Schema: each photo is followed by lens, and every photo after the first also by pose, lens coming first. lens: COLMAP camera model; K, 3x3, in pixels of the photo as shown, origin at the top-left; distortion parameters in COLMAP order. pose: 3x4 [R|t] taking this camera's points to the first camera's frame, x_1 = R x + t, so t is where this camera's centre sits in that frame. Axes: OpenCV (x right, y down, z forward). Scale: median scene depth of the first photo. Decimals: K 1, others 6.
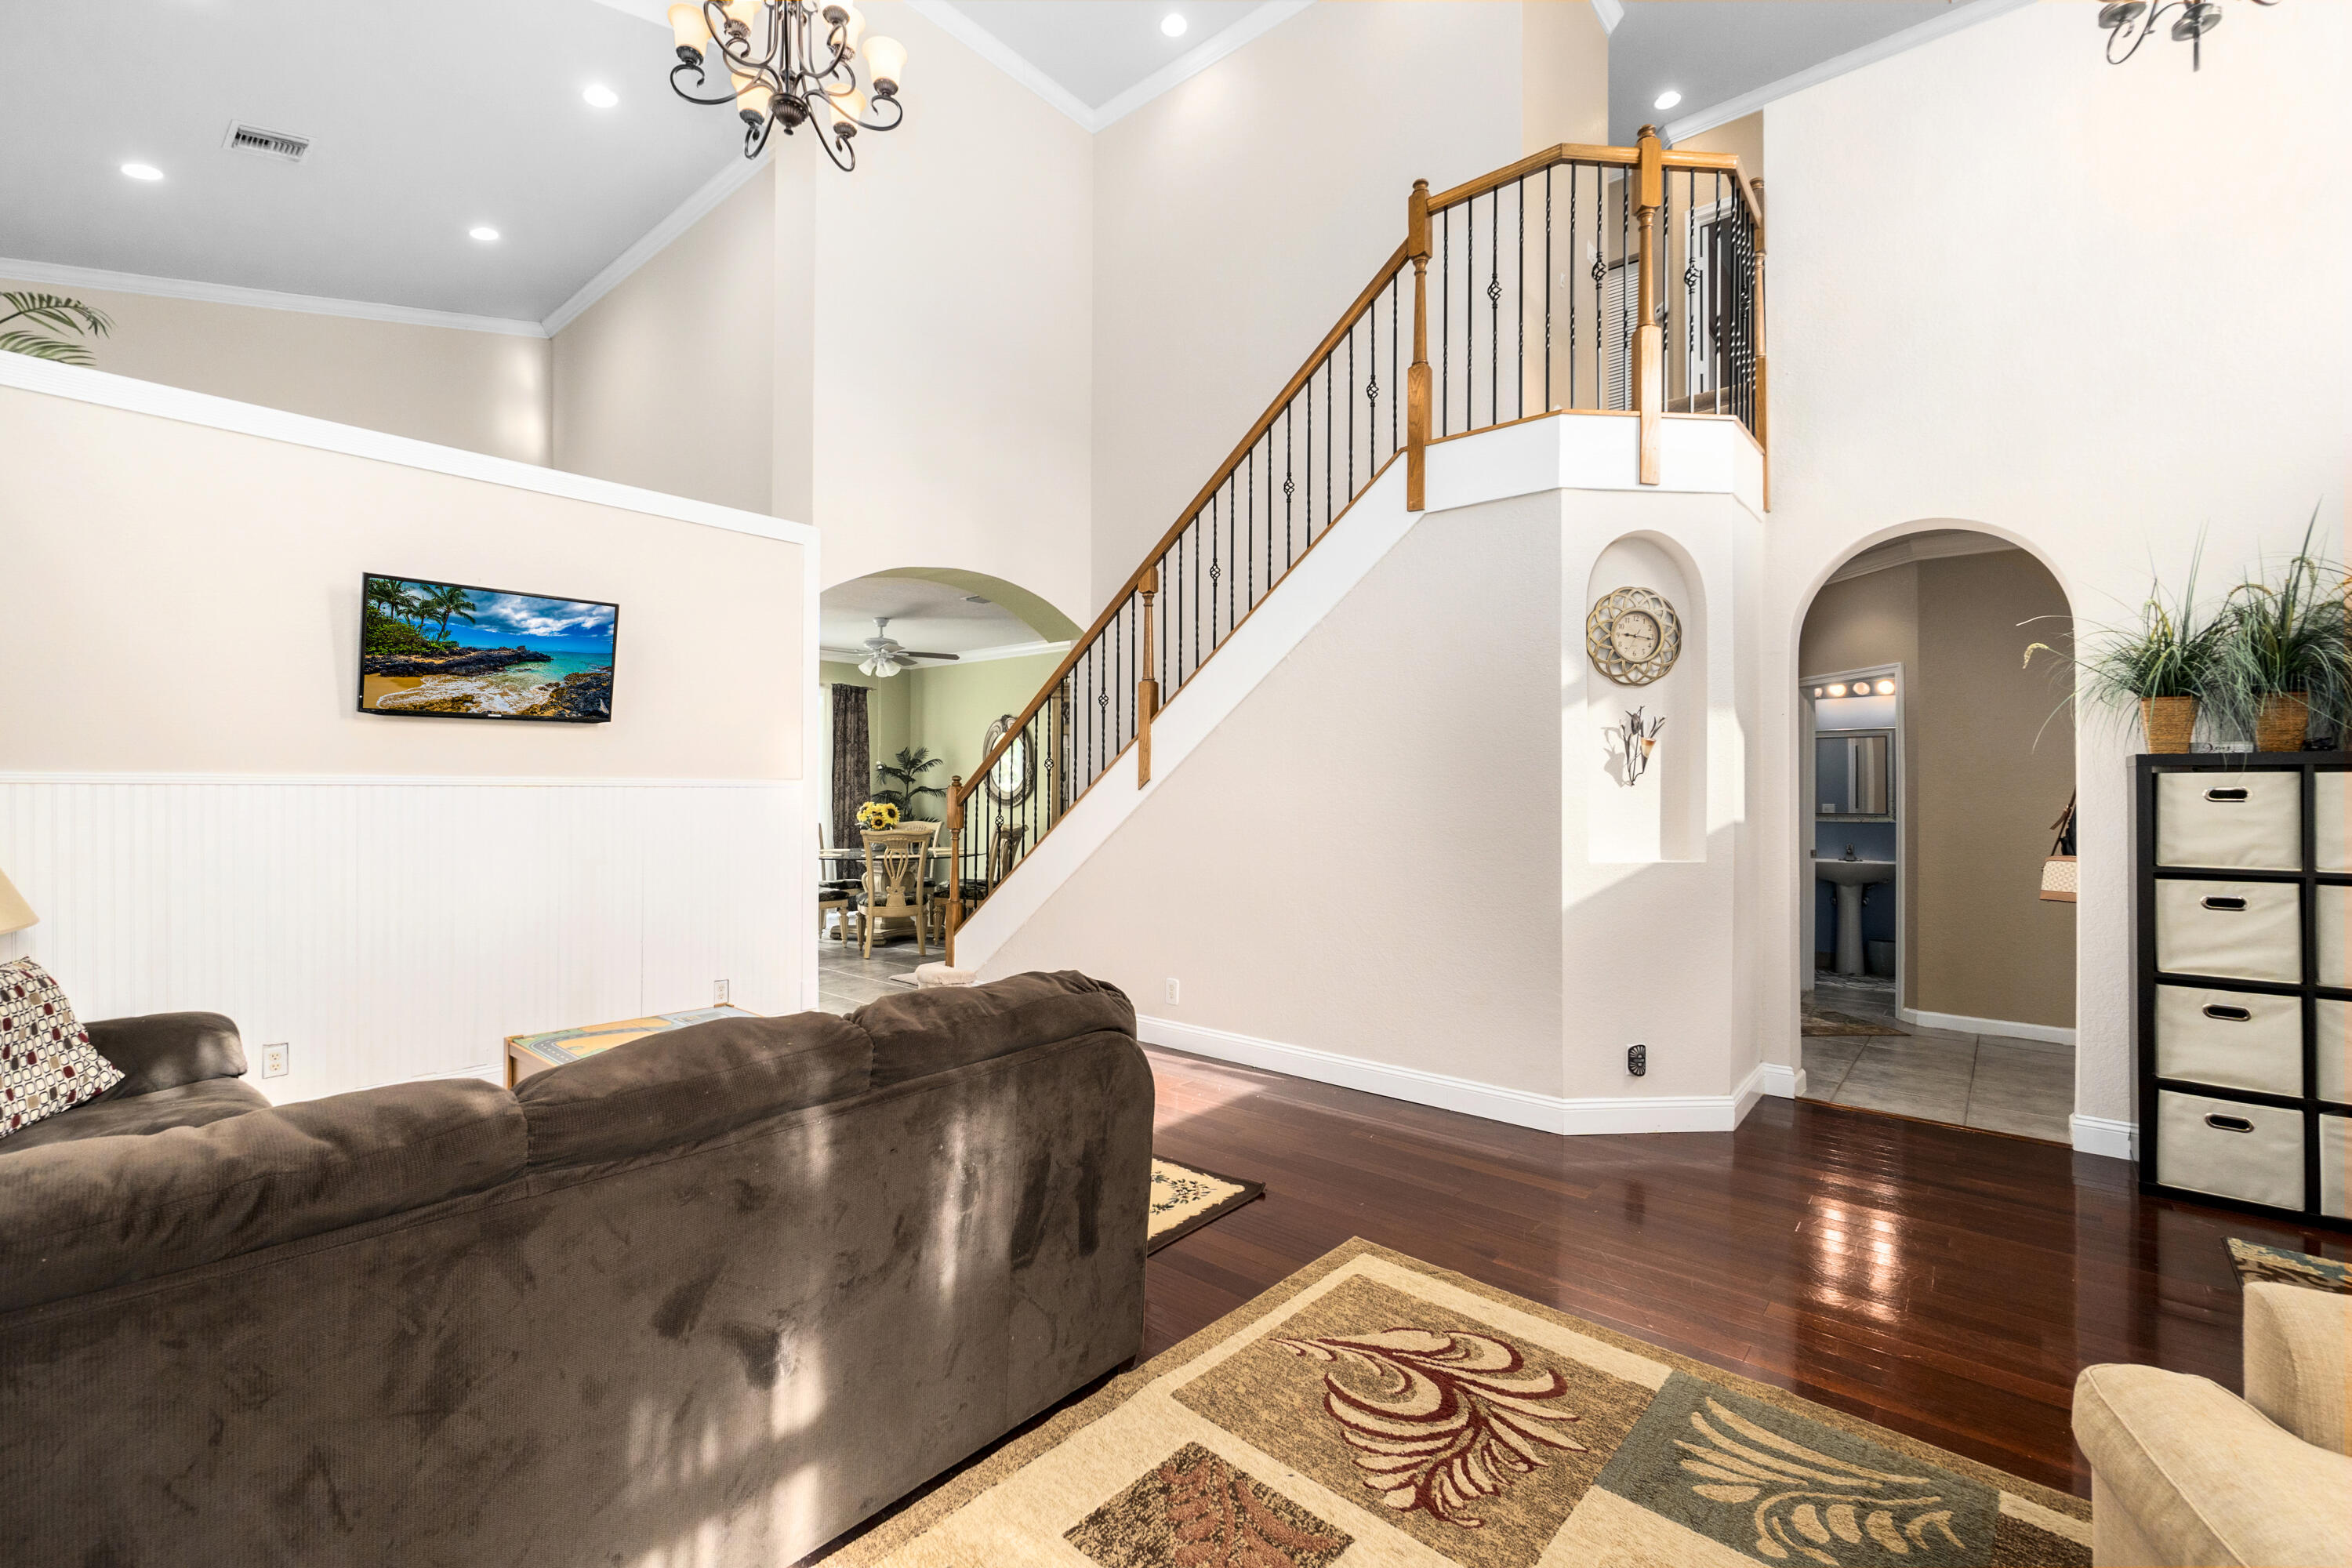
lens RADIAL K [[1001.3, 0, 1152.1], [0, 1001.3, 783.0], [0, 0, 1]] dist [-0.002034, 0.000769]
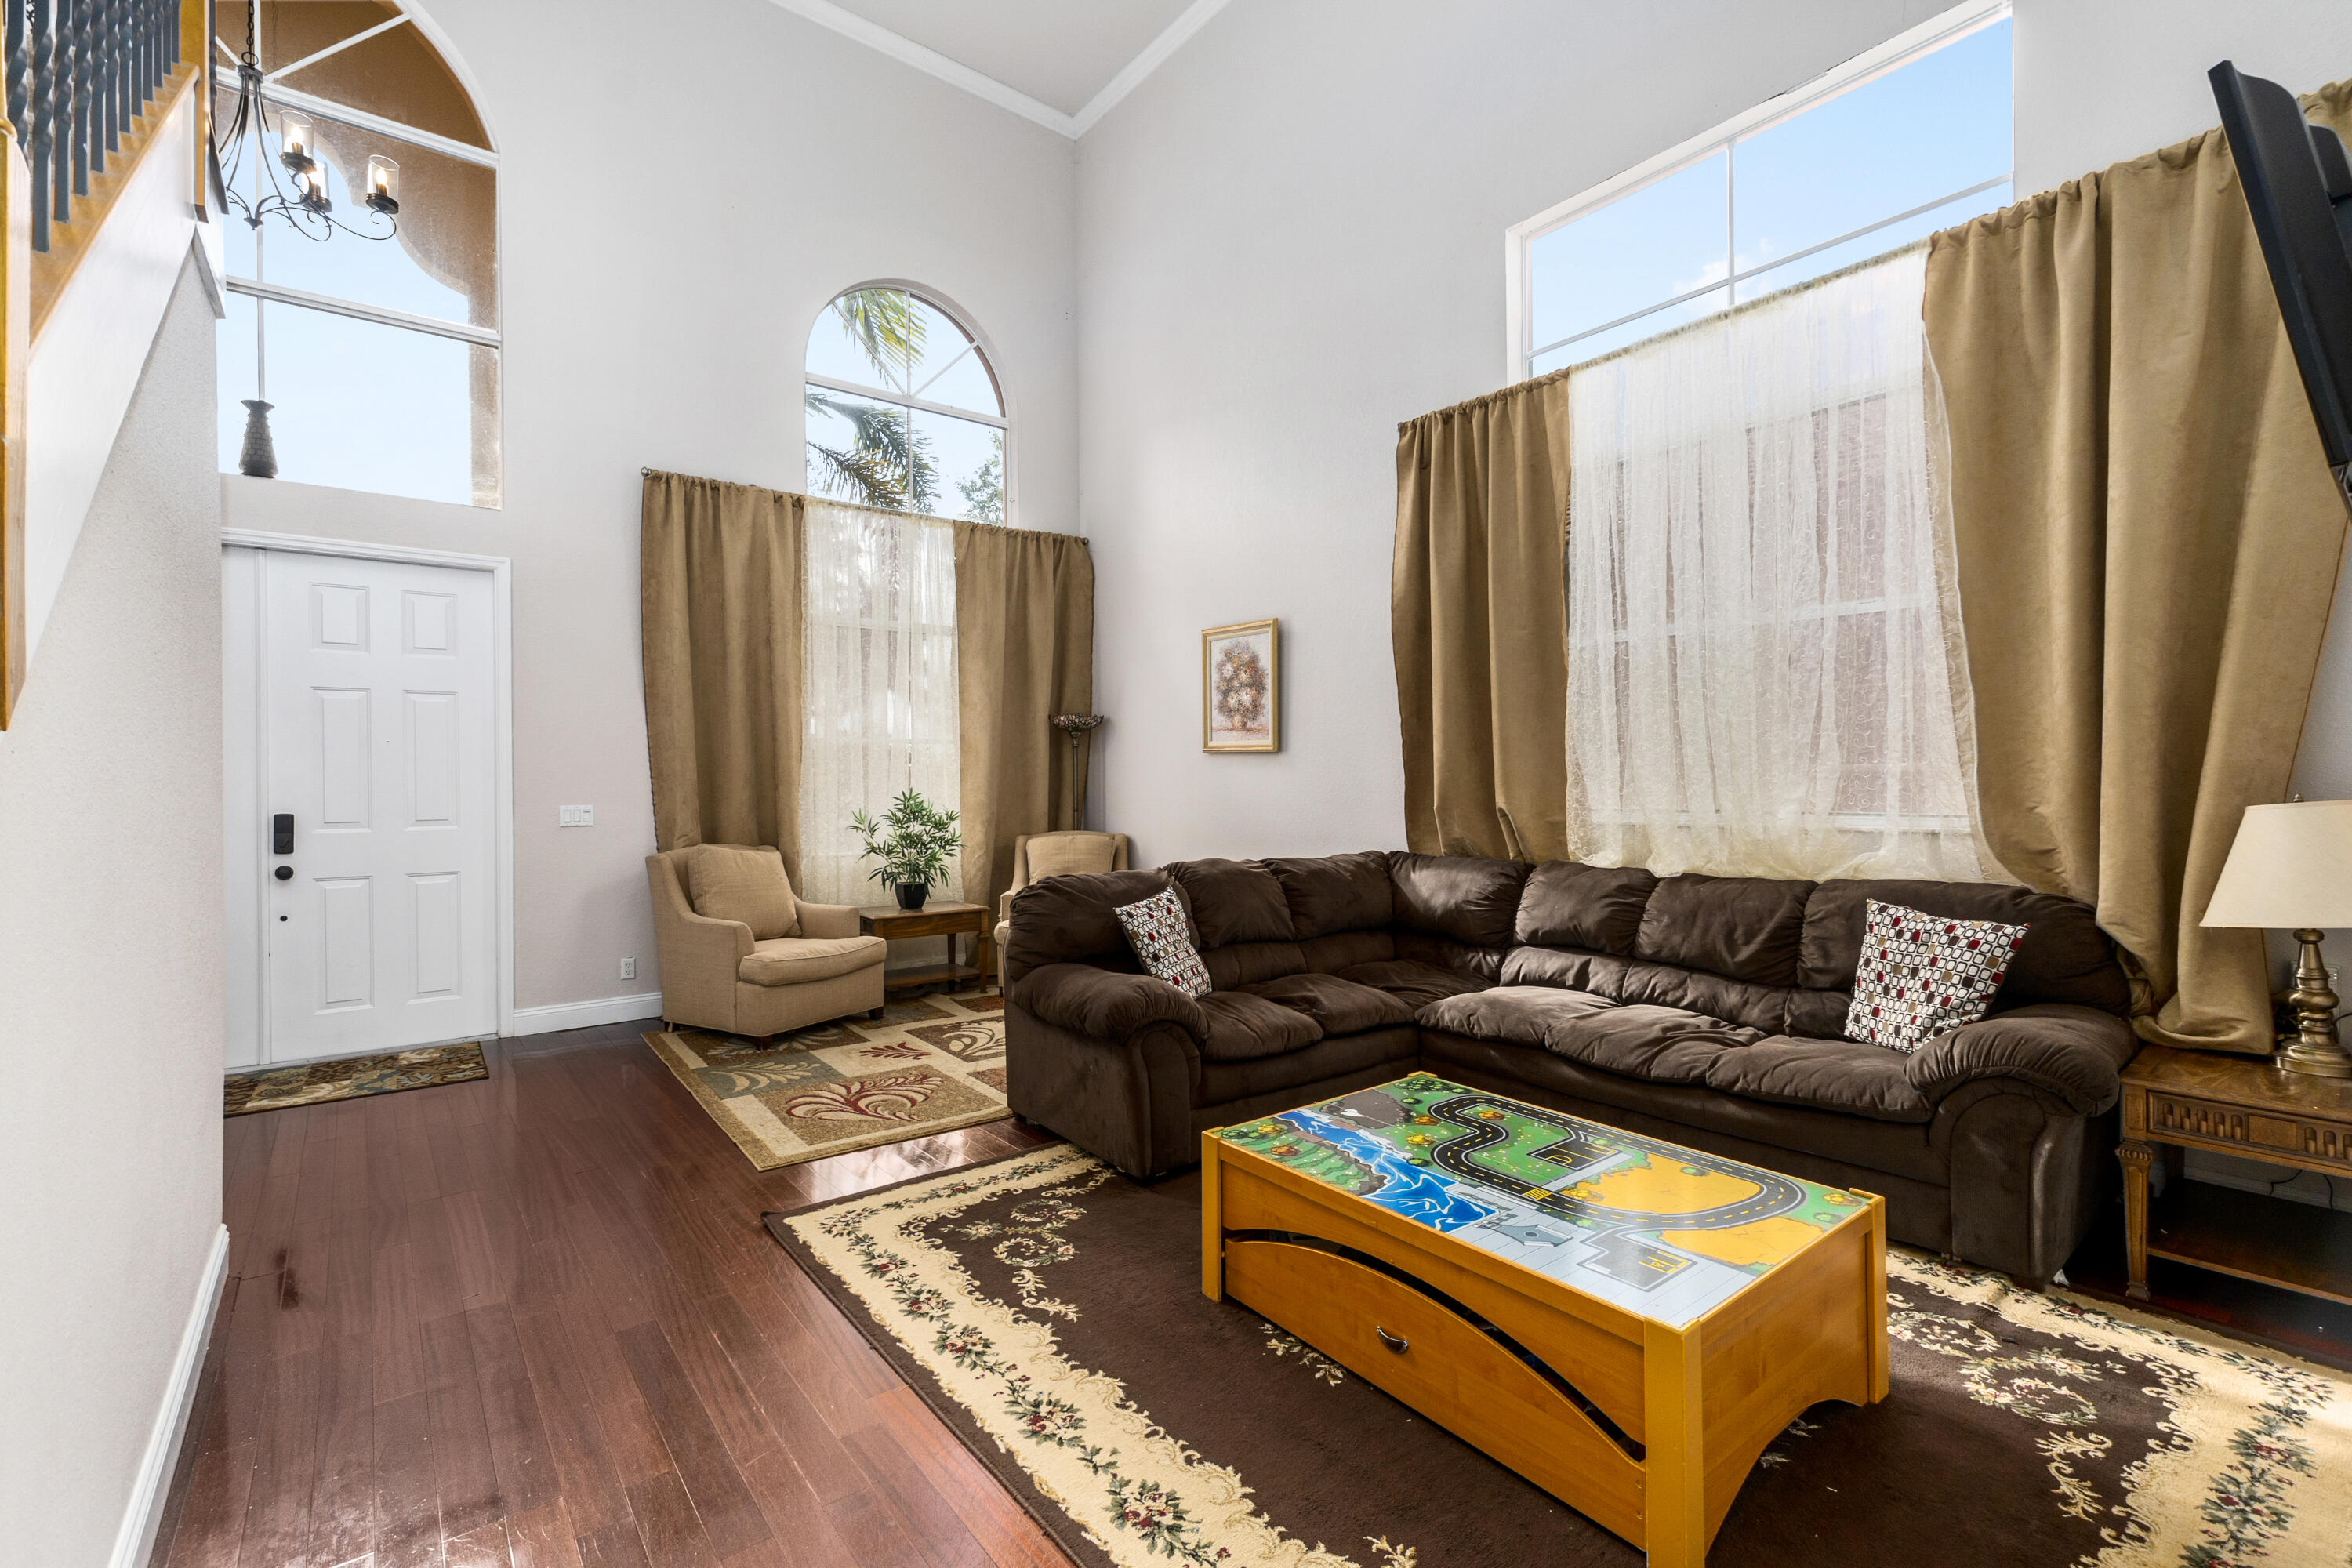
lens RADIAL K [[1023.6, 0, 1176.0], [0, 1023.6, 784.0], [0, 0, 1]] dist [-0.001571, 0.000083]
pose [[-0.984594, 0.005488, 0.174771, -0.590886], [0.004749, 0.999978, -0.004649, 0.042340], [-0.174793, -0.003748, -0.984598, 2.663187]]
